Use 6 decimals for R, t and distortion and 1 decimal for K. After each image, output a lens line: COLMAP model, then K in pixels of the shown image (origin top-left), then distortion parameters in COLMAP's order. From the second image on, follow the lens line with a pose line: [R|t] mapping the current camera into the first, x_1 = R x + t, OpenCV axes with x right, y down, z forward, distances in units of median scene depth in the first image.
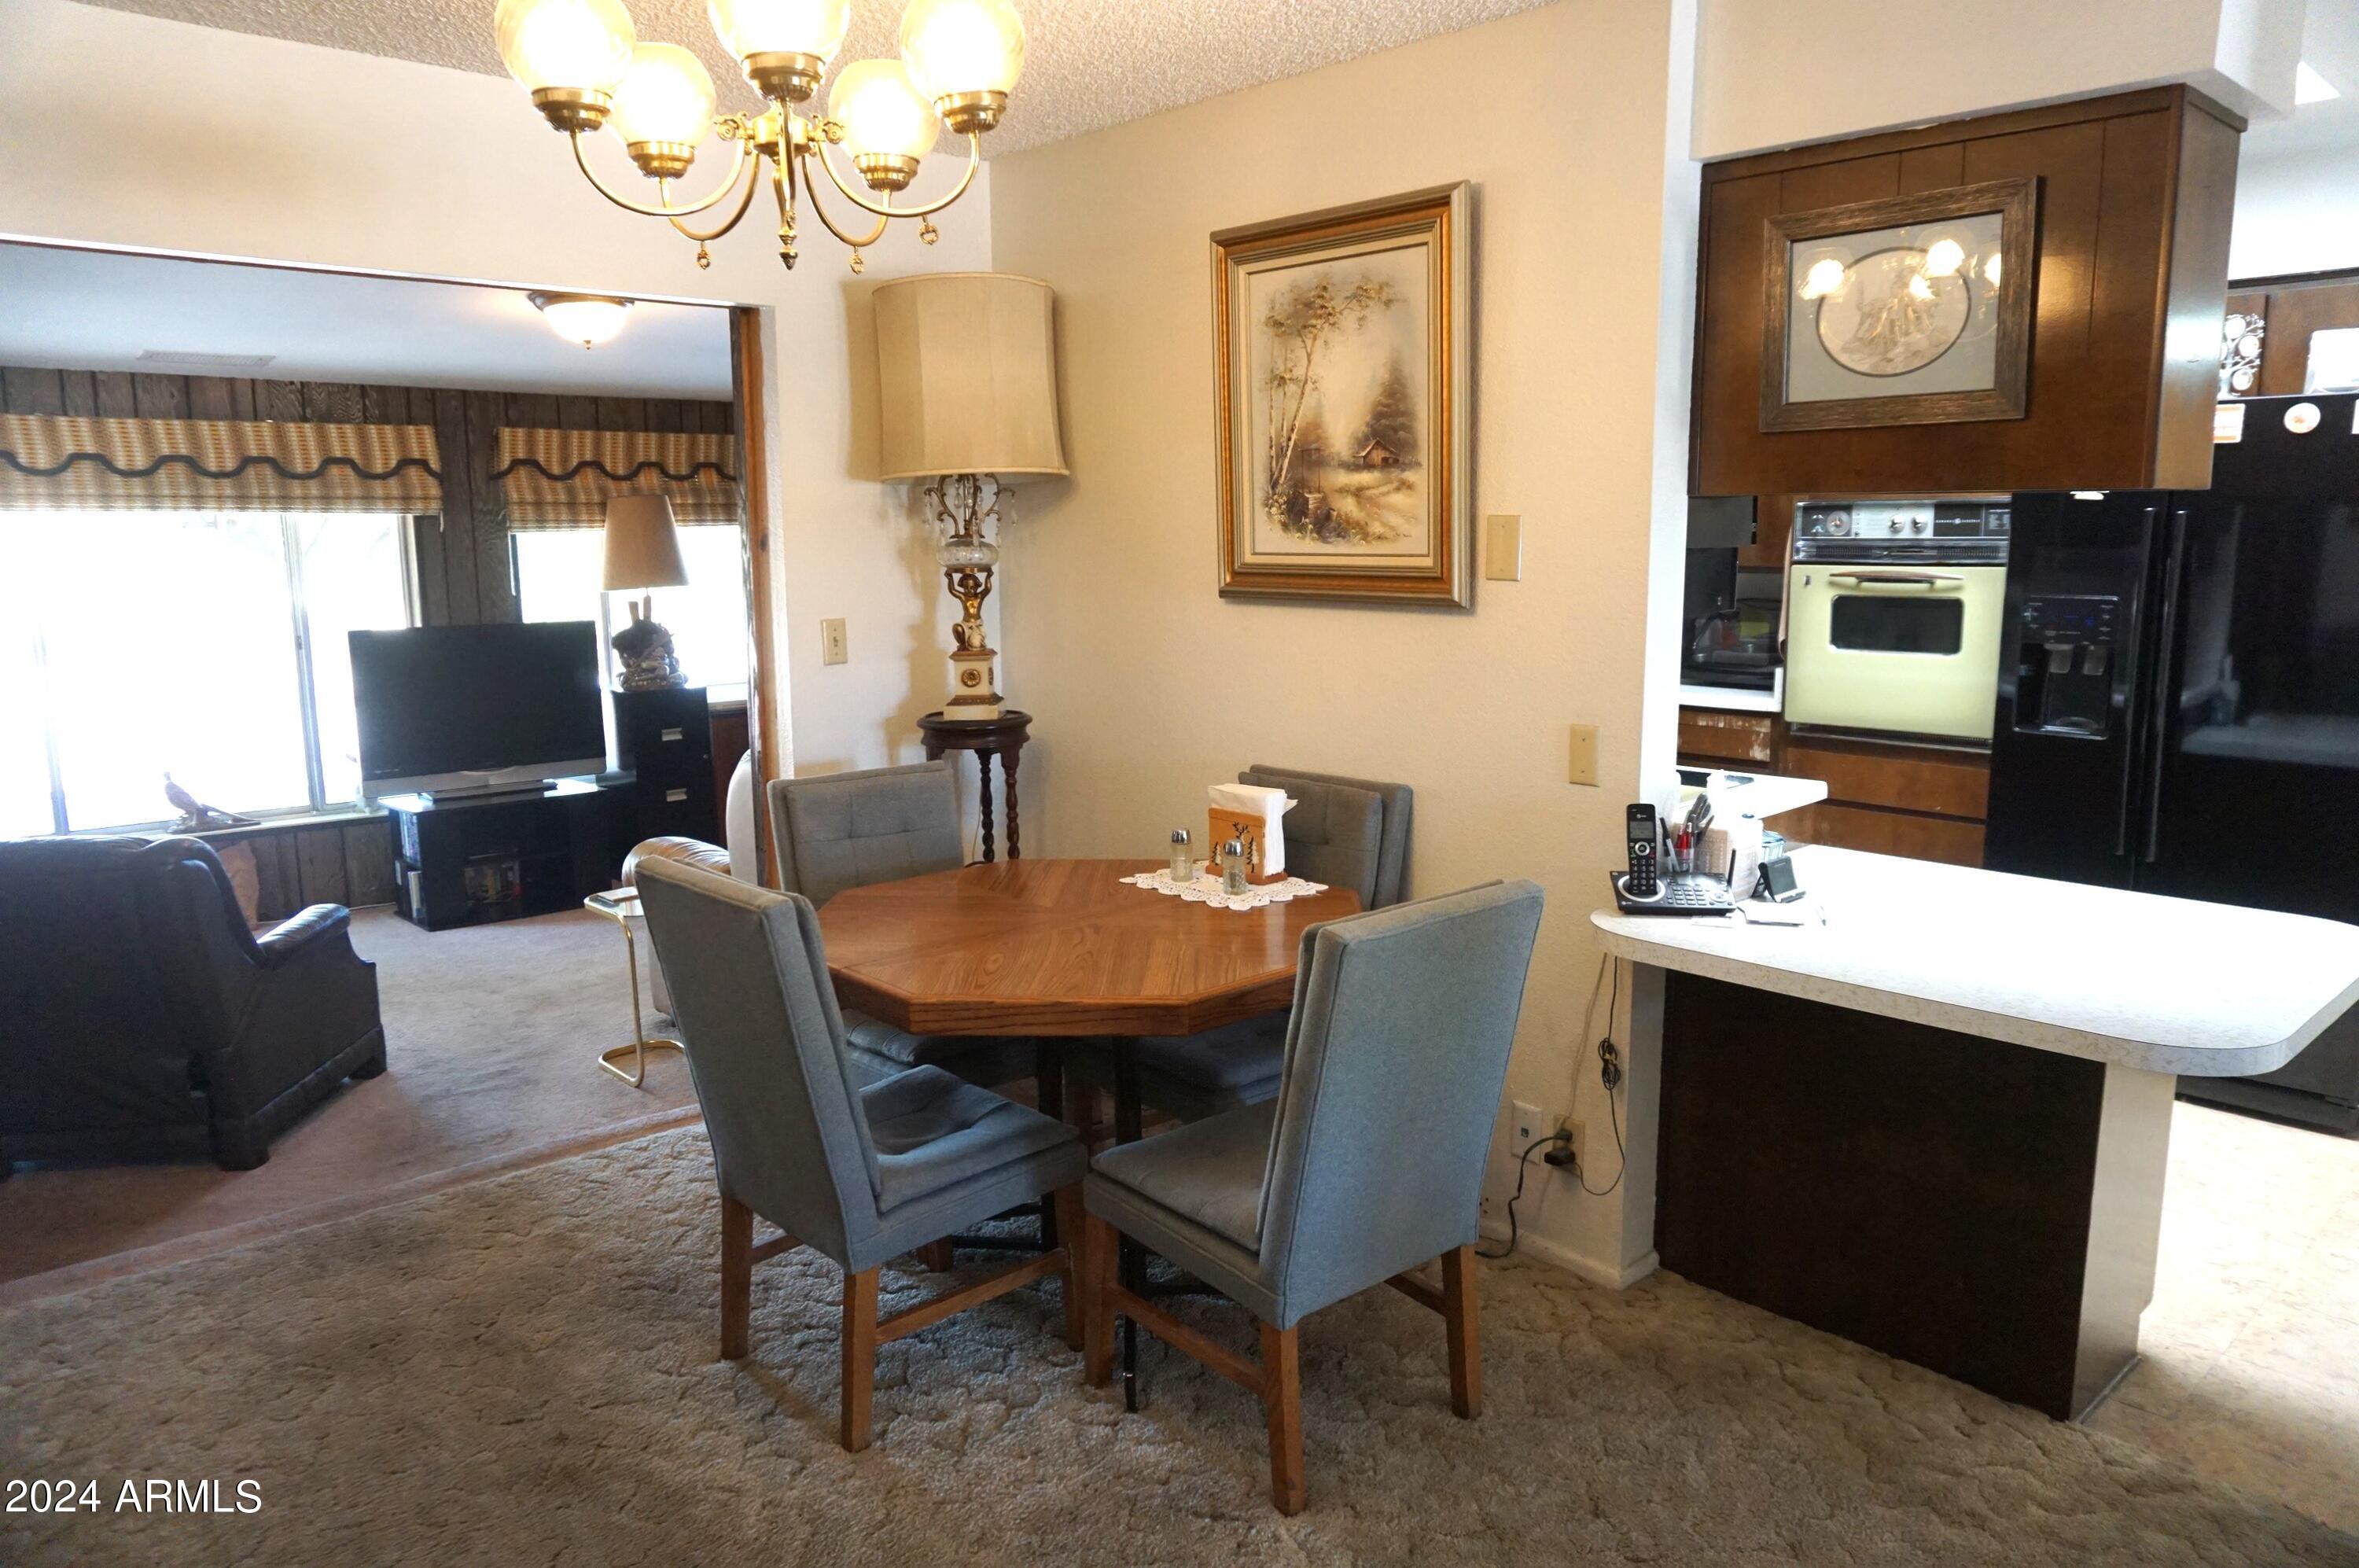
lens RADIAL K [[1568.3, 0, 1181.8], [0, 1568.3, 778.9], [0, 0, 1]] dist [-0.030054, 0.013816]
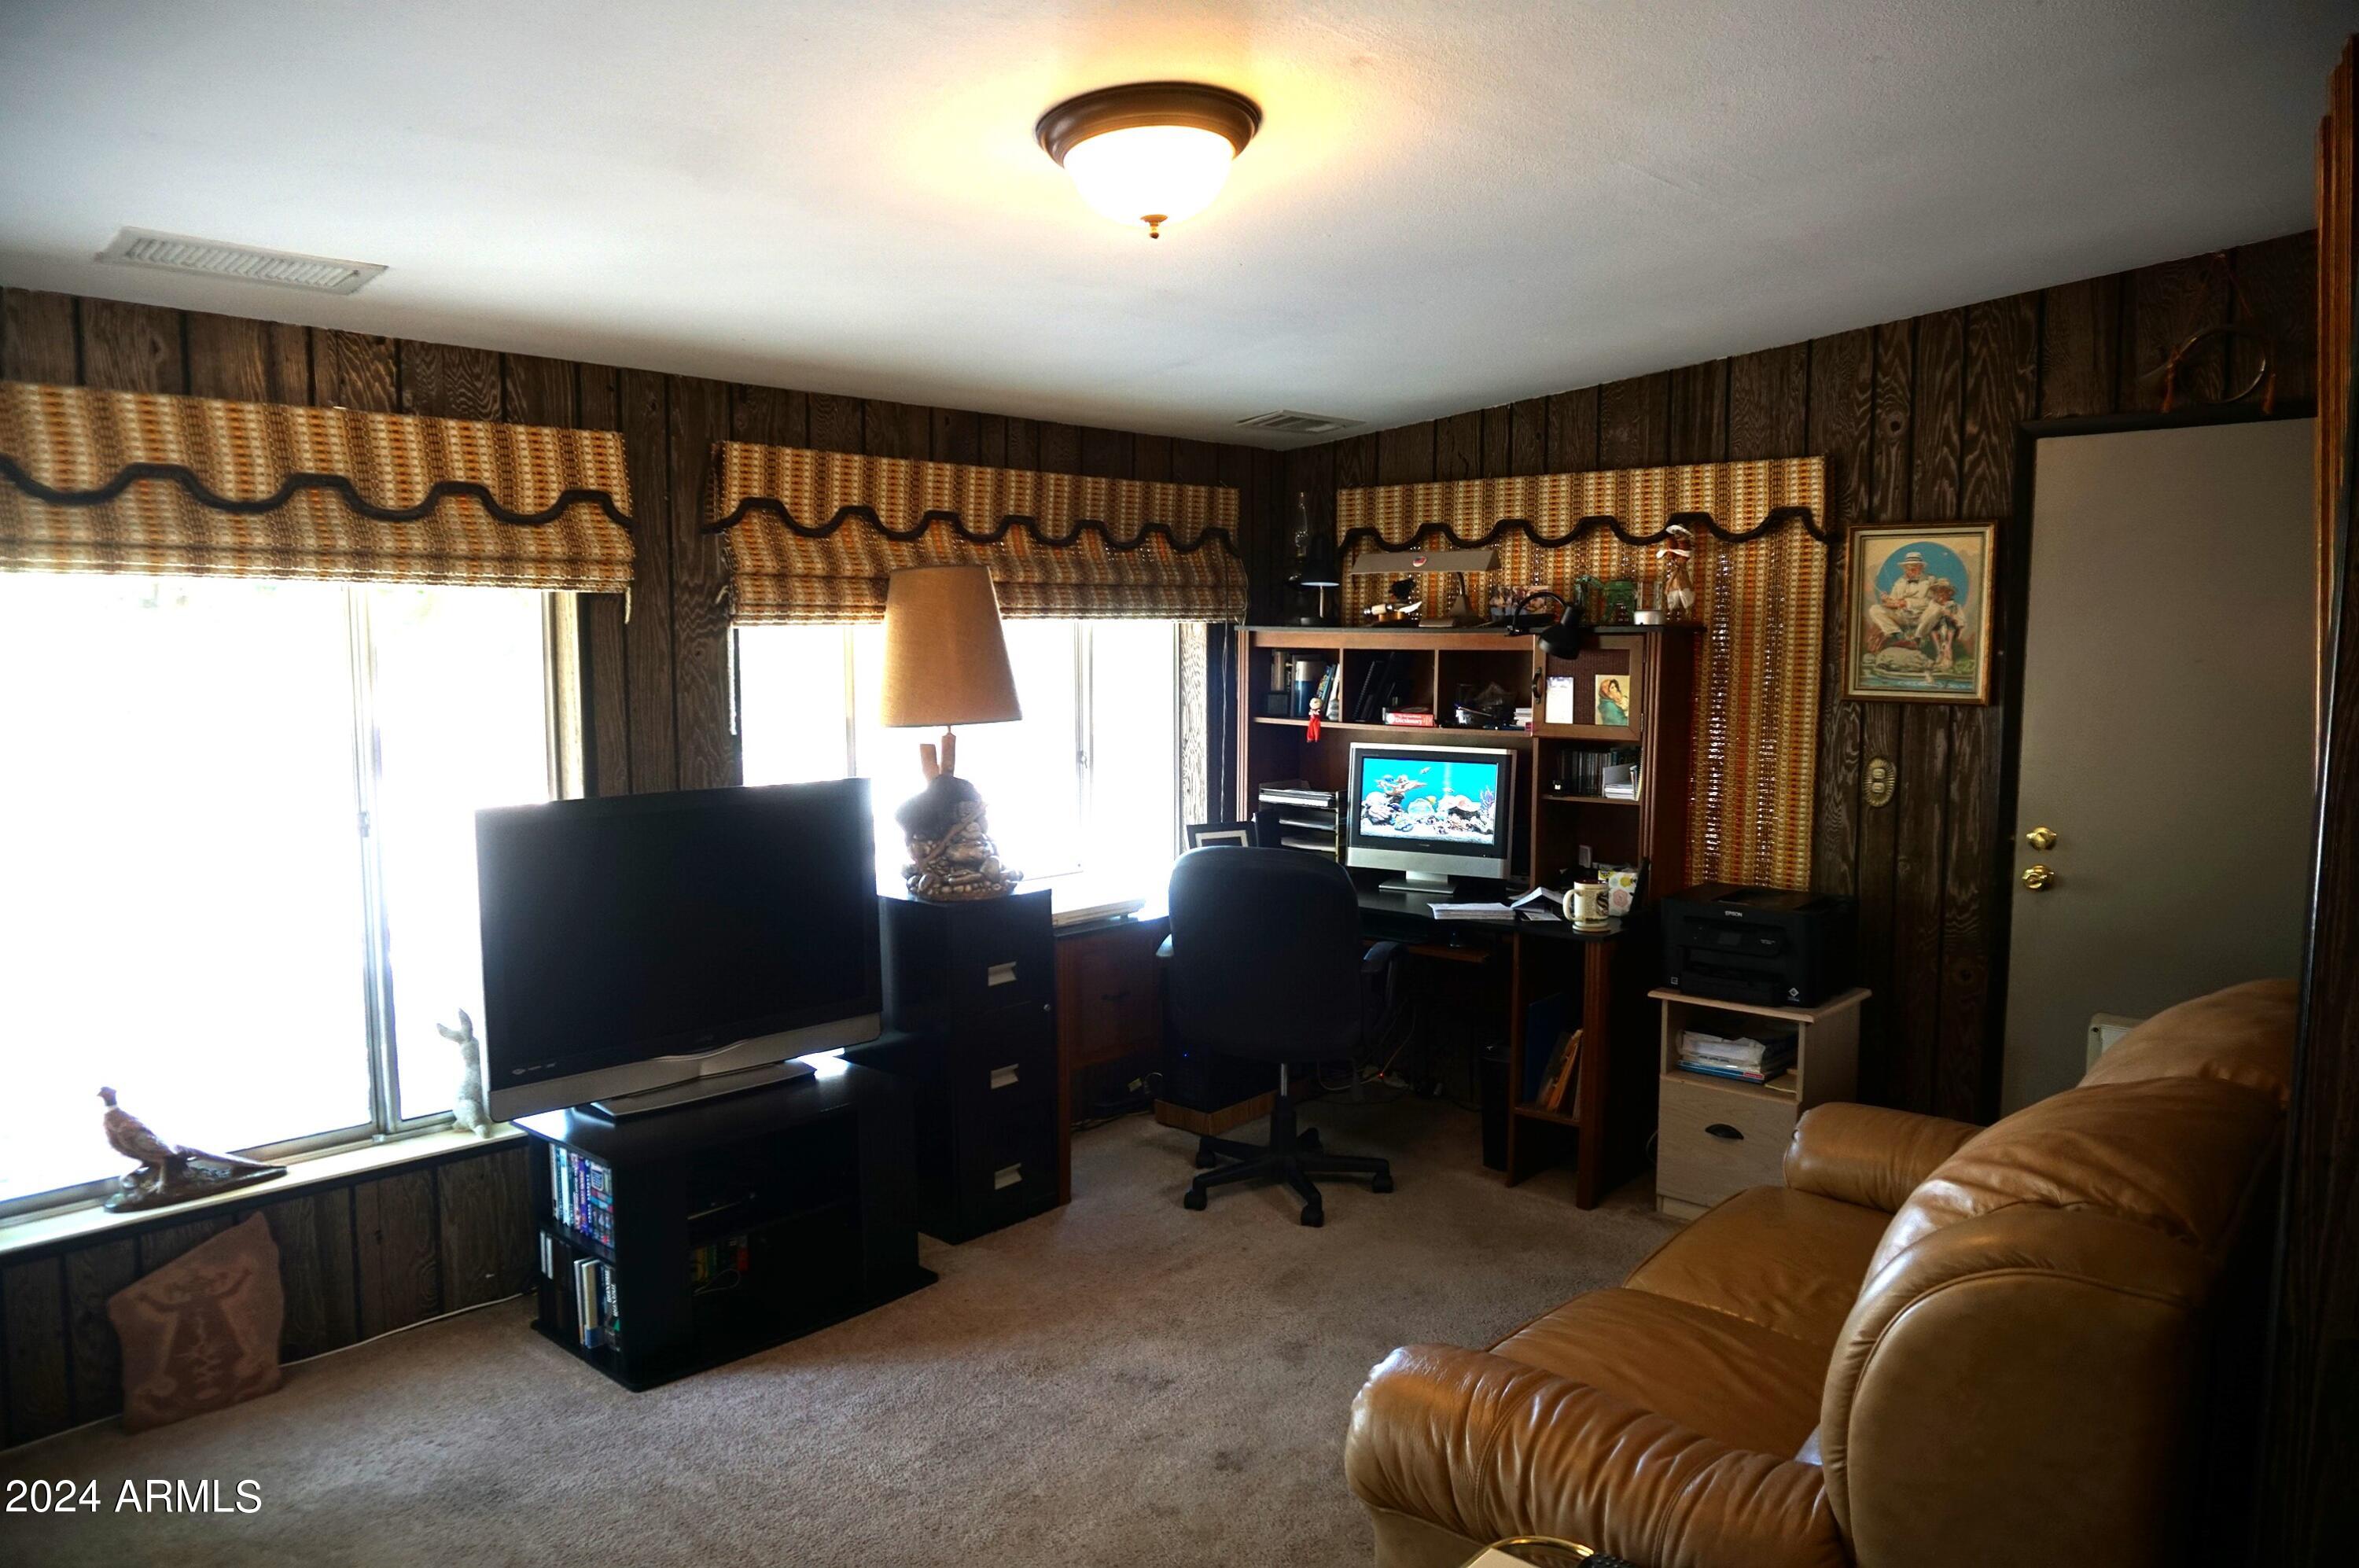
lens RADIAL K [[1568.3, 0, 1165.7], [0, 1568.3, 790.7], [0, 0, 1]] dist [-0.030054, 0.013816]
pose [[0.996265, 0.002938, 0.086303, -0.340043], [0.001591, 0.998627, -0.052360, -0.071184], [-0.086338, 0.052302, 0.994892, 0.443484]]
